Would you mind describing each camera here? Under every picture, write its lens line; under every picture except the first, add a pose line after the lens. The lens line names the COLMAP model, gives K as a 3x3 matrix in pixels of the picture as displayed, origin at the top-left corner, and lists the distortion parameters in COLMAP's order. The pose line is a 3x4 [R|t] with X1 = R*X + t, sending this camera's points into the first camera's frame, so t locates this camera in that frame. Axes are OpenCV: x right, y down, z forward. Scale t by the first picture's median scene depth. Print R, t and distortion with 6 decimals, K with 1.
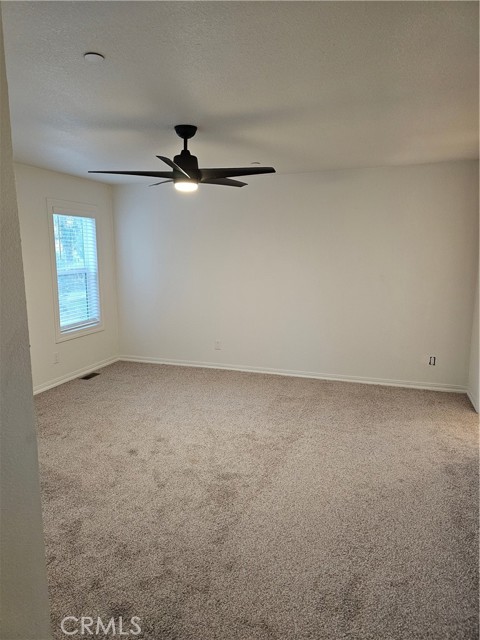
lens RADIAL K [[424.7, 0, 225.3], [0, 424.7, 315.8], [0, 0, 1]] dist [0.070933, -0.069326]
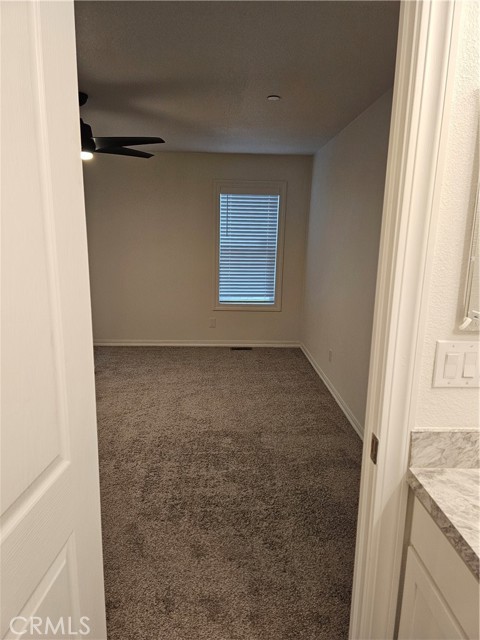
lens RADIAL K [[424.7, 0, 240.4], [0, 424.7, 324.6], [0, 0, 1]] dist [0.070933, -0.069326]
pose [[0.382929, 0.208061, -0.900042, 0.714512], [-0.153019, 0.975133, 0.160316, -0.099099], [0.911016, 0.076334, 0.405244, 0.661890]]
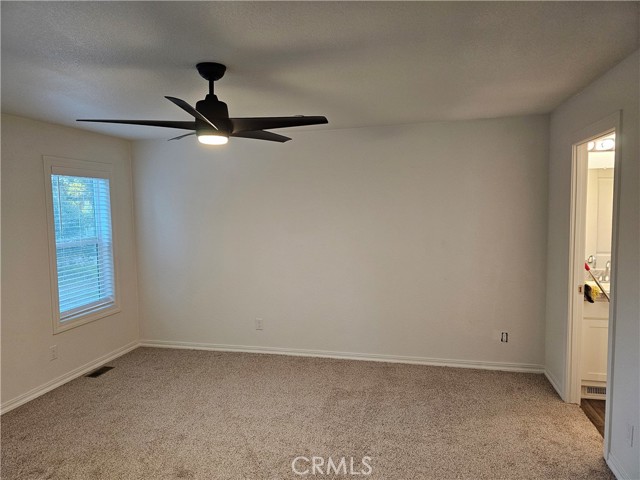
lens RADIAL K [[424.7, 0, 312.3], [0, 424.7, 239.8], [0, 0, 1]] dist [0.070933, -0.069326]
pose [[0.994109, -0.021303, 0.106275, 0.000874], [0.029276, 0.996826, -0.074036, -0.040638], [-0.104360, 0.076711, 0.991577, 0.154960]]
